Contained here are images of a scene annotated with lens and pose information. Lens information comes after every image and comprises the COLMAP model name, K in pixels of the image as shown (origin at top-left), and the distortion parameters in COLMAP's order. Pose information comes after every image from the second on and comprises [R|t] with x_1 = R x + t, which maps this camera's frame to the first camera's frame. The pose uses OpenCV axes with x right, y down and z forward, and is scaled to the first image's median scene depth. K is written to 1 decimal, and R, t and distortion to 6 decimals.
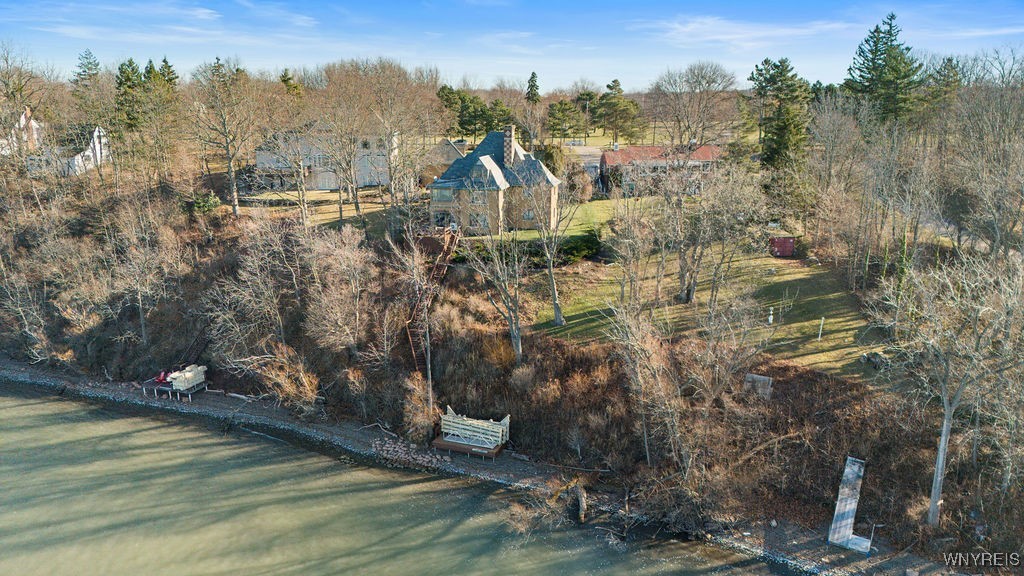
lens RADIAL K [[731.1, 0, 512.0], [0, 731.1, 288.0], [0, 0, 1]] dist [0.044061, -0.001579]
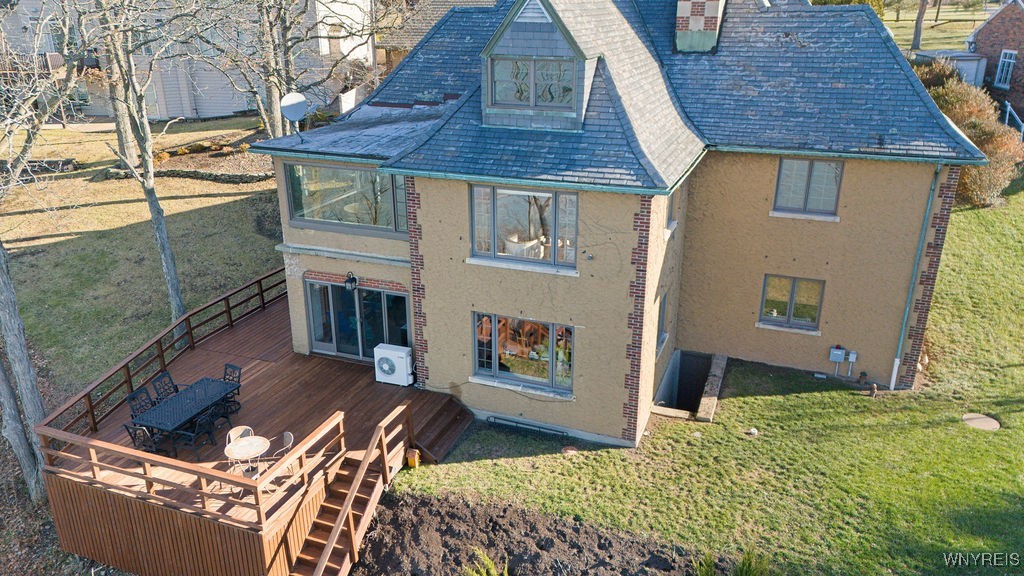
lens RADIAL K [[757.0, 0, 512.0], [0, 757.0, 288.0], [0, 0, 1]] dist [0.001545, -0.000257]
pose [[0.990306, 0.046015, -0.131056, -0.032220], [-0.030369, 0.992433, 0.118974, -0.168222], [0.135539, -0.113841, 0.984210, 1.064123]]
